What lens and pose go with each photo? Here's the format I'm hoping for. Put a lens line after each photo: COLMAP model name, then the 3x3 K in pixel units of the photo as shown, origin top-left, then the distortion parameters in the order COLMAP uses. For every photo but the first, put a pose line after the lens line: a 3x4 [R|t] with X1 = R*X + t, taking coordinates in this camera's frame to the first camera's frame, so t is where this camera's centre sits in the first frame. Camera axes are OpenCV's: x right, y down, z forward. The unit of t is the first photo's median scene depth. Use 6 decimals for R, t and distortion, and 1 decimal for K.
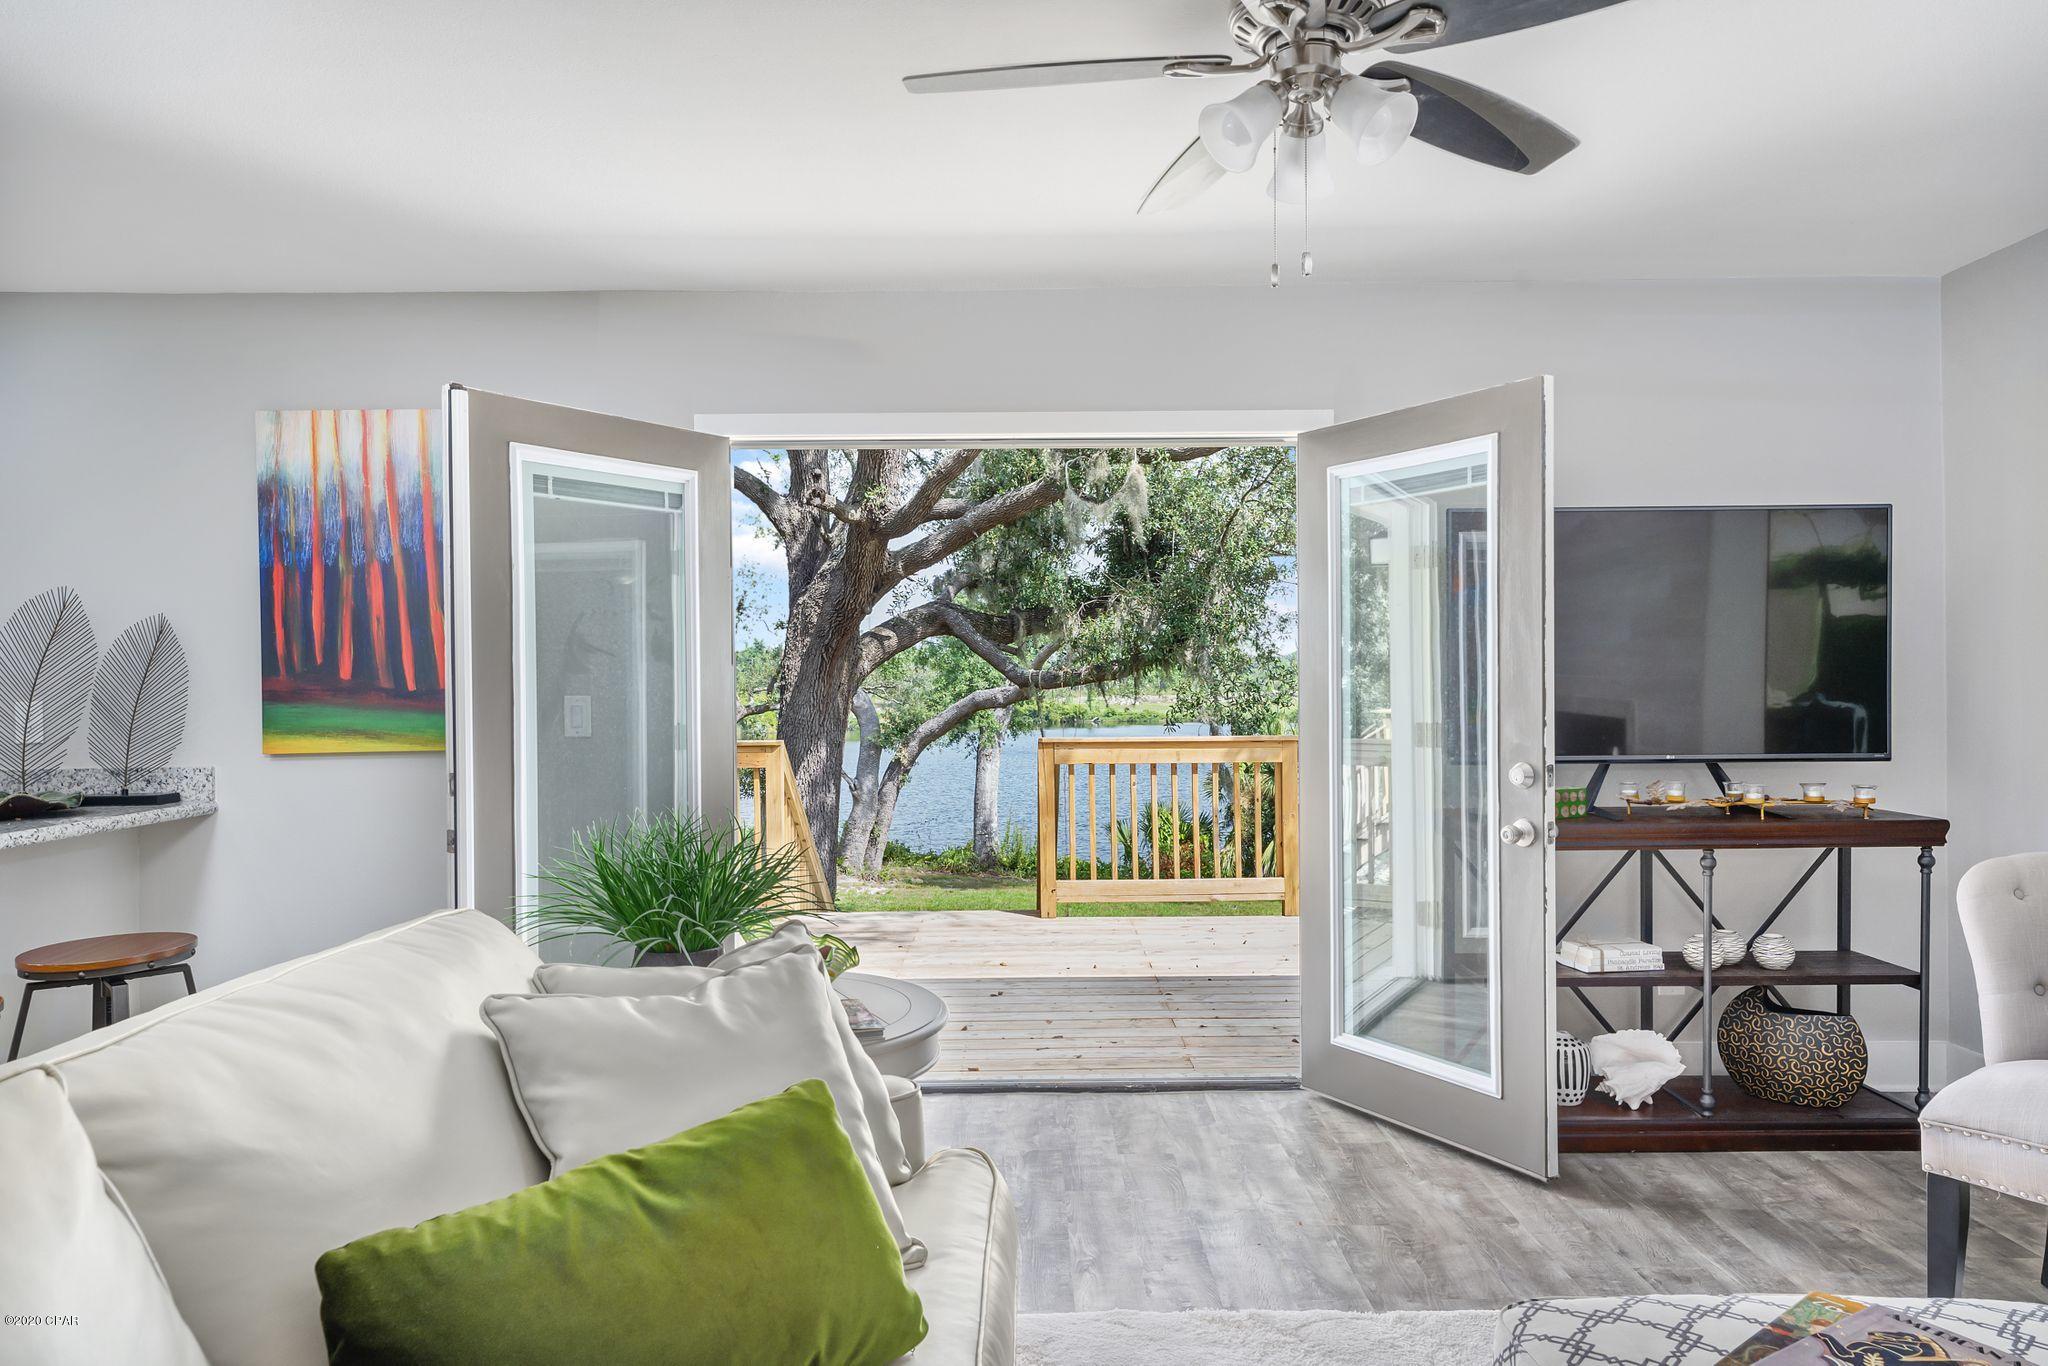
lens RADIAL K [[1367.5, 0, 1024.0], [0, 1367.5, 683.0], [0, 0, 1]] dist [0.033087, 0.001195]
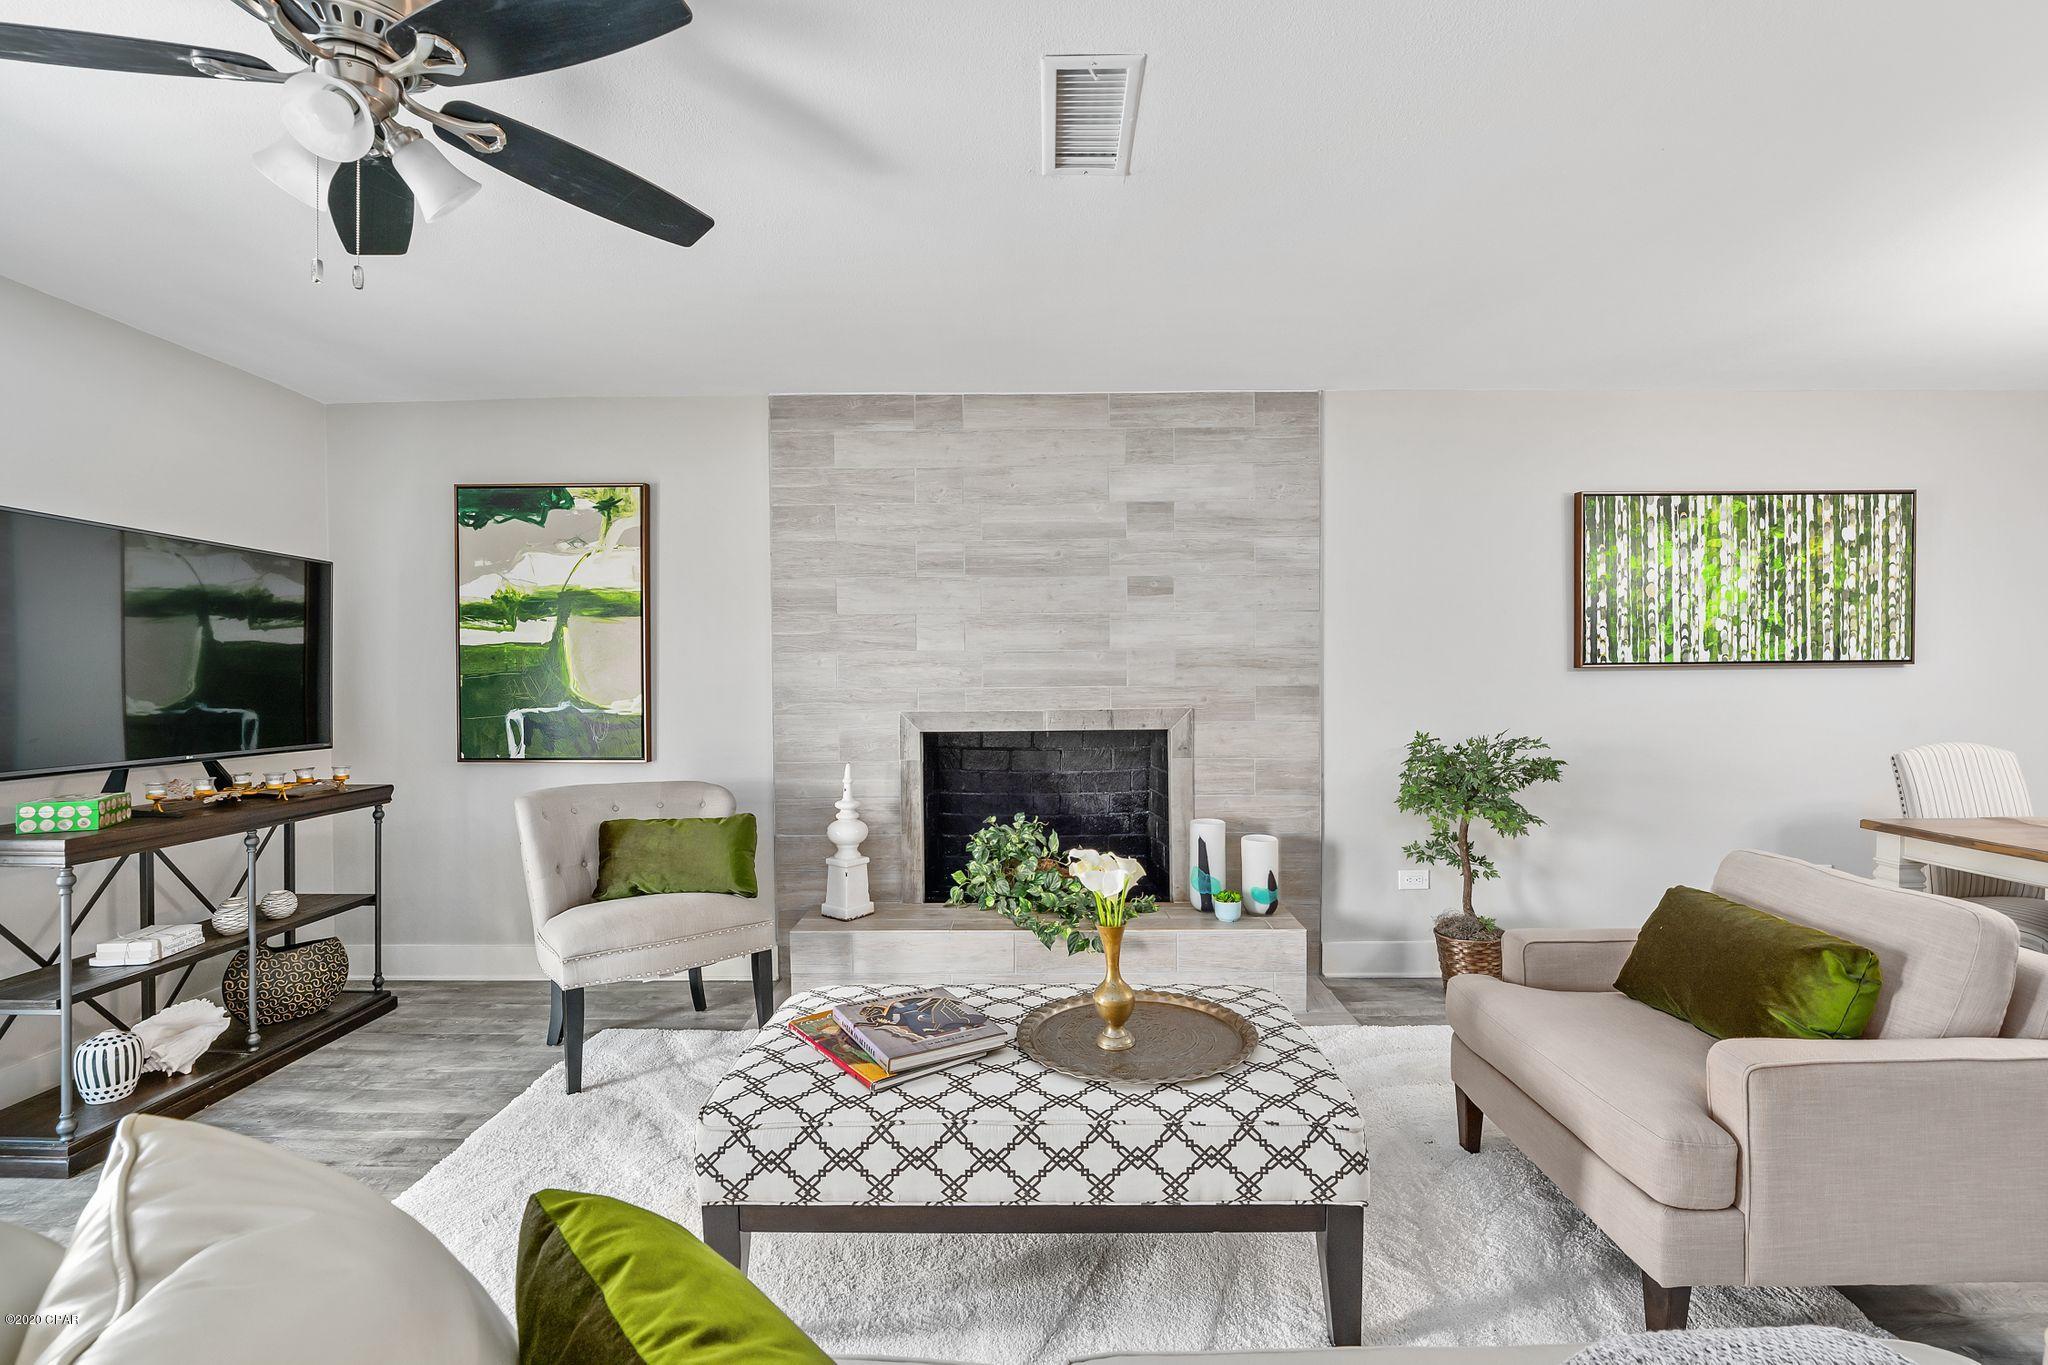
lens RADIAL K [[919.2, 0, 1023.4], [0, 919.2, 689.9], [0, 0, 1]] dist [-0.020909, 0.000680]
pose [[0.004624, -0.001003, 0.999989, -0.282387], [0.010685, 0.999942, 0.000954, 0.004573], [-0.999932, 0.010681, 0.004634, 0.315305]]
